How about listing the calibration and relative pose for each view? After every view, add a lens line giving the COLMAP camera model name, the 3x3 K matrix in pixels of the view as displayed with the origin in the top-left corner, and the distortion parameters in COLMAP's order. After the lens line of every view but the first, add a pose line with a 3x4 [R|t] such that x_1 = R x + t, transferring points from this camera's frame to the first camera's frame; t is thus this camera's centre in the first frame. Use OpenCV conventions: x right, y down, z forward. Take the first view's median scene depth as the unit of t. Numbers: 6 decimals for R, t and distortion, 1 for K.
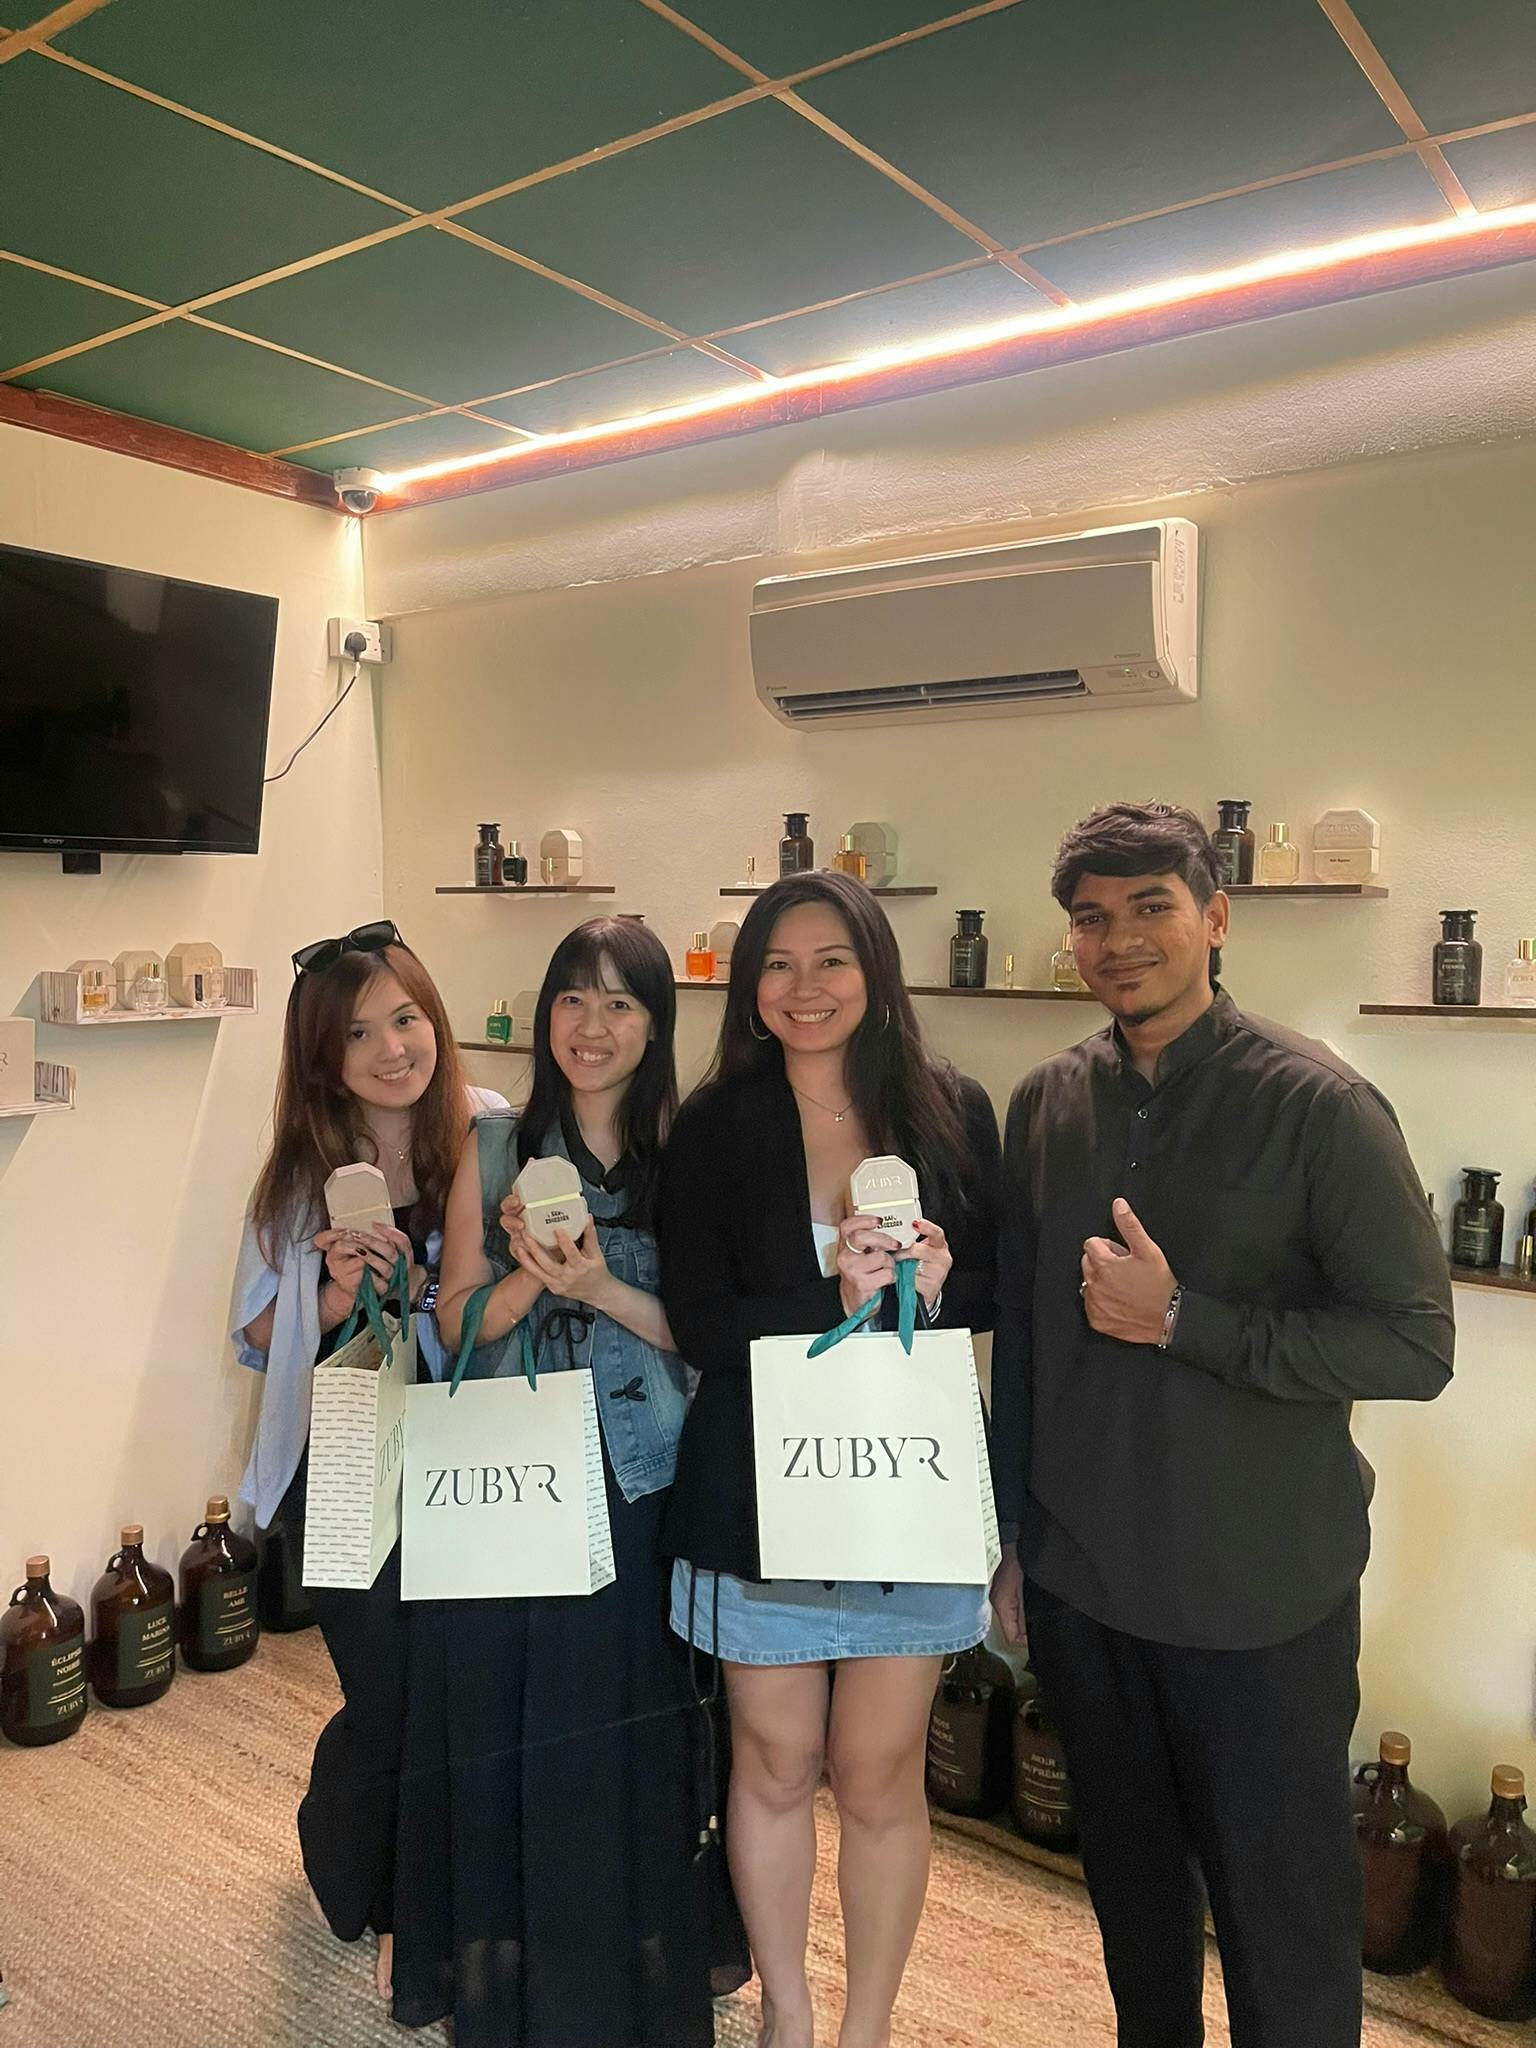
lens RADIAL K [[1630.8, 0, 762.1], [0, 1630.8, 1053.7], [0, 0, 1]] dist [0.035718, -0.060028]
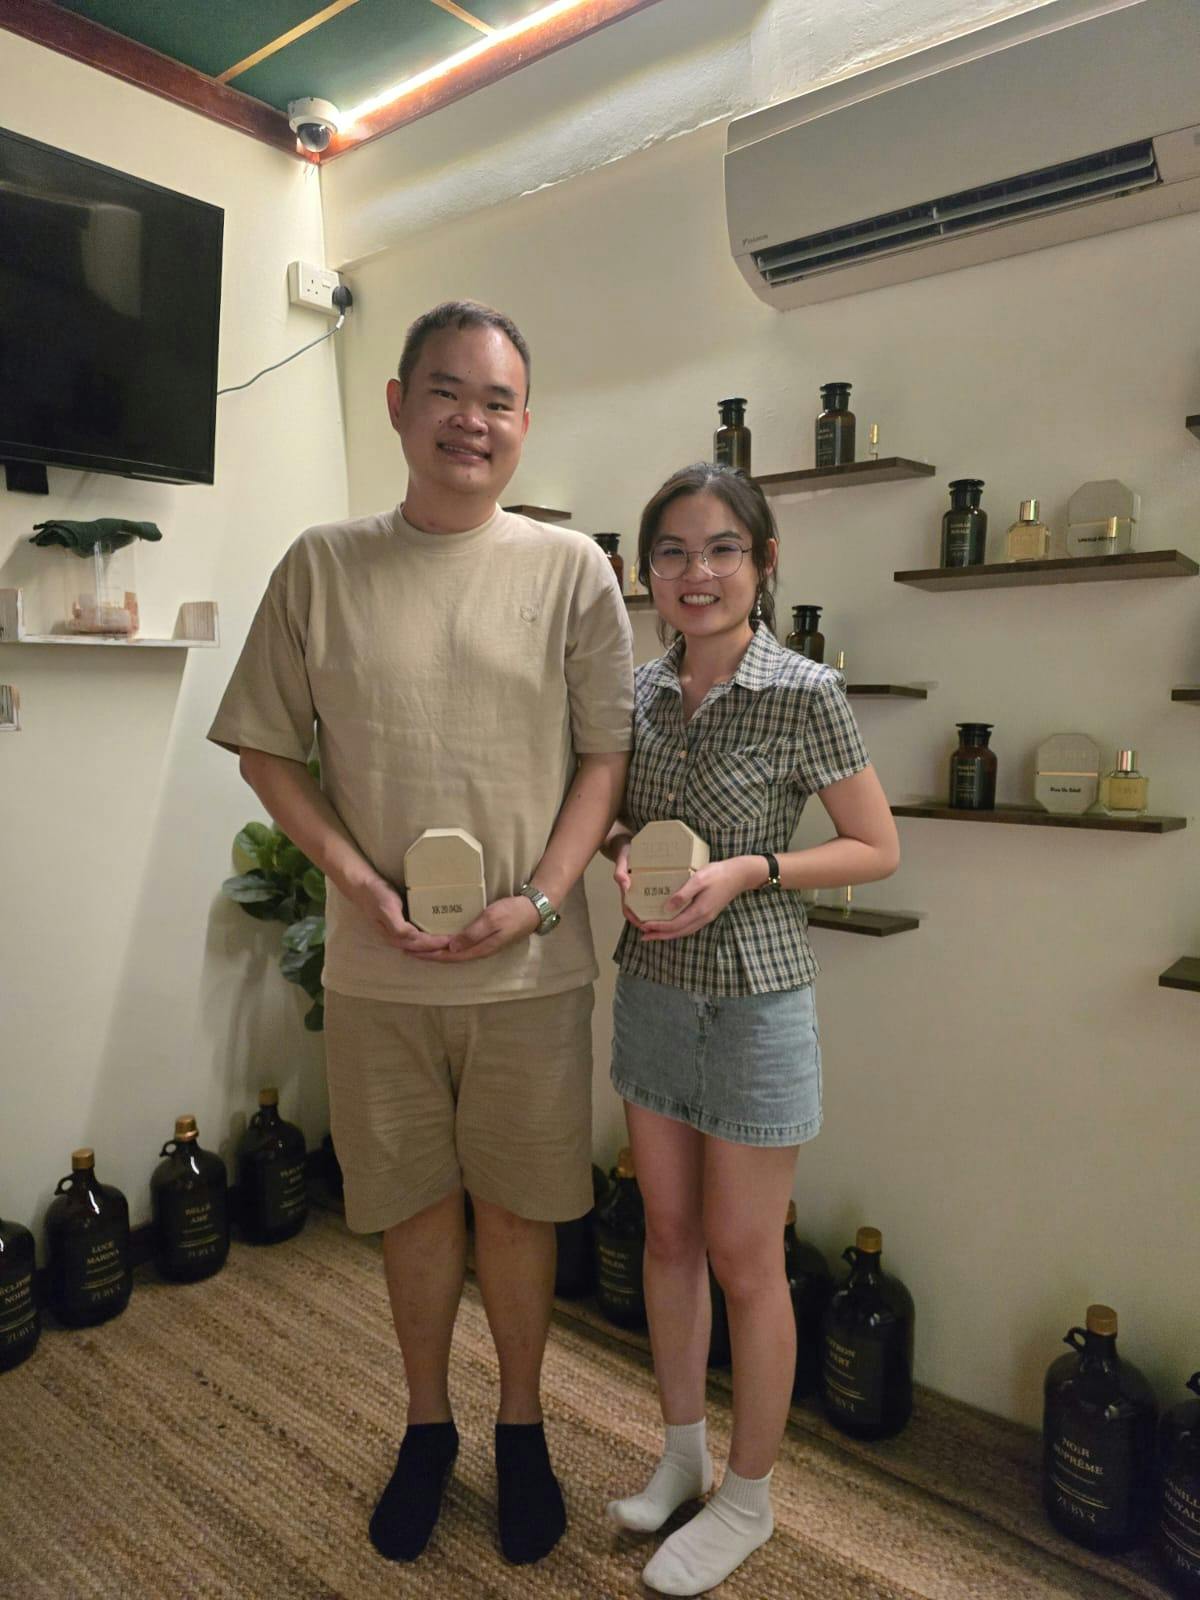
lens RADIAL K [[1147.5, 0, 596.3], [0, 1147.5, 815.0], [0, 0, 1]] dist [0.051035, -0.071063]
pose [[0.998187, -0.004252, -0.060046, -0.038804], [0.006448, 0.999316, 0.036421, 0.062930], [0.059850, -0.036742, 0.997531, 0.340124]]
